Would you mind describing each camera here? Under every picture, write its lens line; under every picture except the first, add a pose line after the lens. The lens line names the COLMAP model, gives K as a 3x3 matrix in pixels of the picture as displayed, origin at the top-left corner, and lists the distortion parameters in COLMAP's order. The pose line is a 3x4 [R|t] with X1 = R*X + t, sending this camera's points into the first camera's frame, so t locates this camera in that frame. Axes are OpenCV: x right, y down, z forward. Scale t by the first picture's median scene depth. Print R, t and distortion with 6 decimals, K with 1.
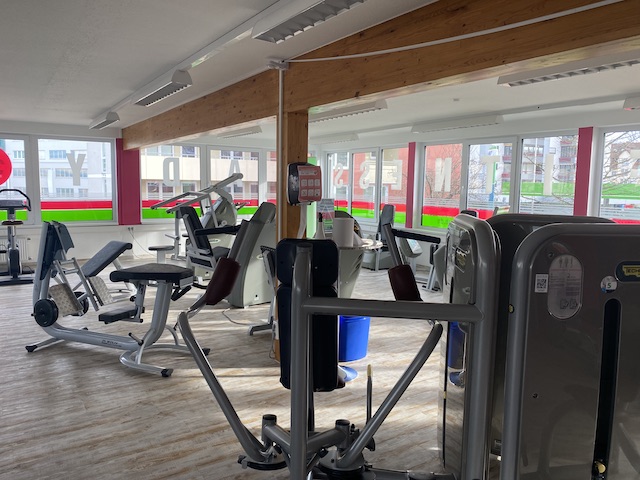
lens RADIAL K [[498.2, 0, 319.4], [0, 498.2, 242.3], [0, 0, 1]] dist [0.031172, -0.009843]
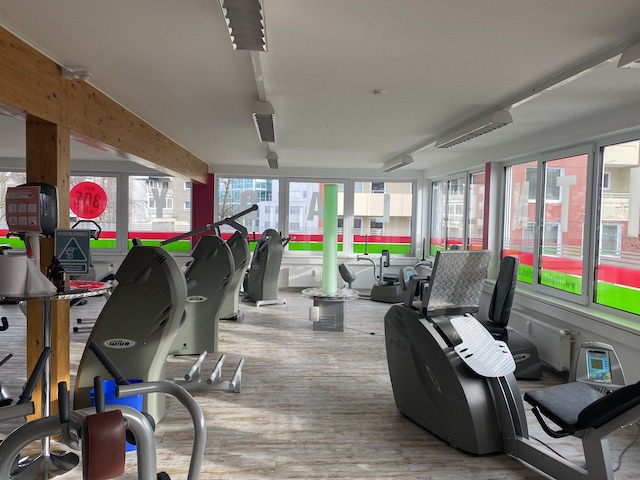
lens RADIAL K [[498.2, 0, 321.7], [0, 498.2, 239.3], [0, 0, 1]] dist [0.031172, -0.009843]
pose [[0.871964, 0.026983, -0.488825, 0.126314], [-0.066004, 0.995843, -0.062766, -0.008641], [0.485100, 0.086994, 0.870121, 0.090141]]
